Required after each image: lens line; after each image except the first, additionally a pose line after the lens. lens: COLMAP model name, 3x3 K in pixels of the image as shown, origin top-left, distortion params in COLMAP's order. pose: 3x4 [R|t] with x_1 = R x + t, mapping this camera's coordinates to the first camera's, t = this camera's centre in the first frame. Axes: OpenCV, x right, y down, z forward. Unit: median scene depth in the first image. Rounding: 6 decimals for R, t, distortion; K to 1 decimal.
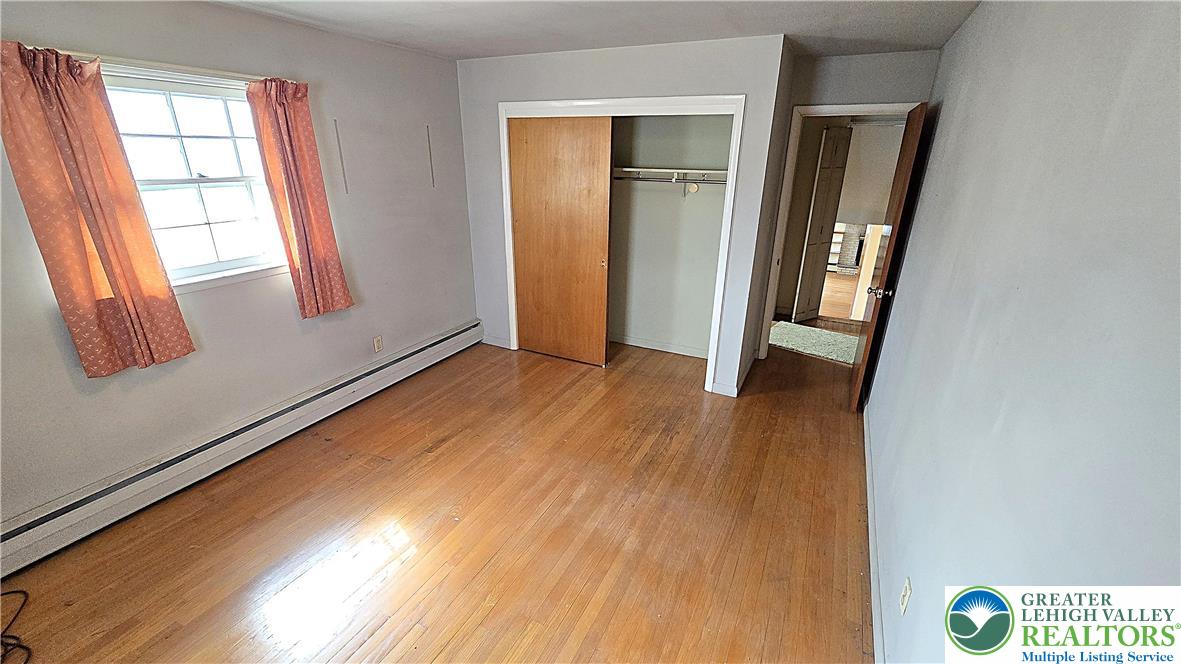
lens RADIAL K [[492.5, 0, 588.7], [0, 492.5, 335.3], [0, 0, 1]] dist [-0.001553, 0.001166]
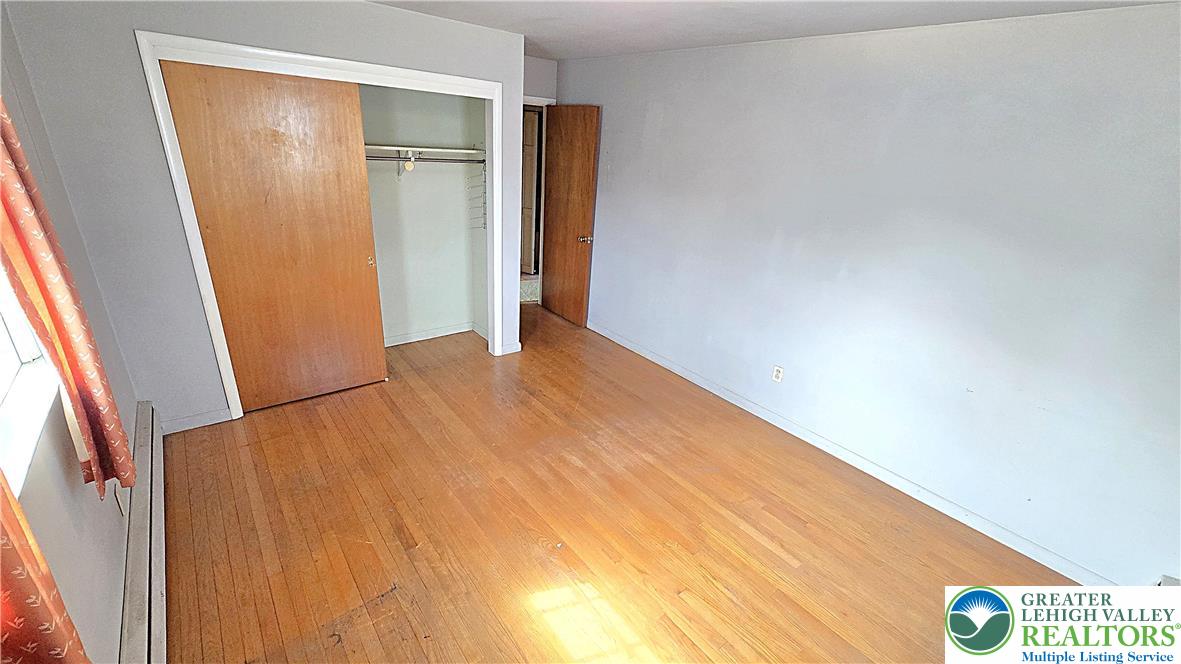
lens RADIAL K [[492.5, 0, 613.7], [0, 492.5, 329.6], [0, 0, 1]] dist [-0.001553, 0.001166]
pose [[0.395684, -0.320543, 0.860631, -0.644630], [0.256991, 0.938320, 0.231324, -0.142230], [-0.881697, 0.129644, 0.453655, 0.310562]]
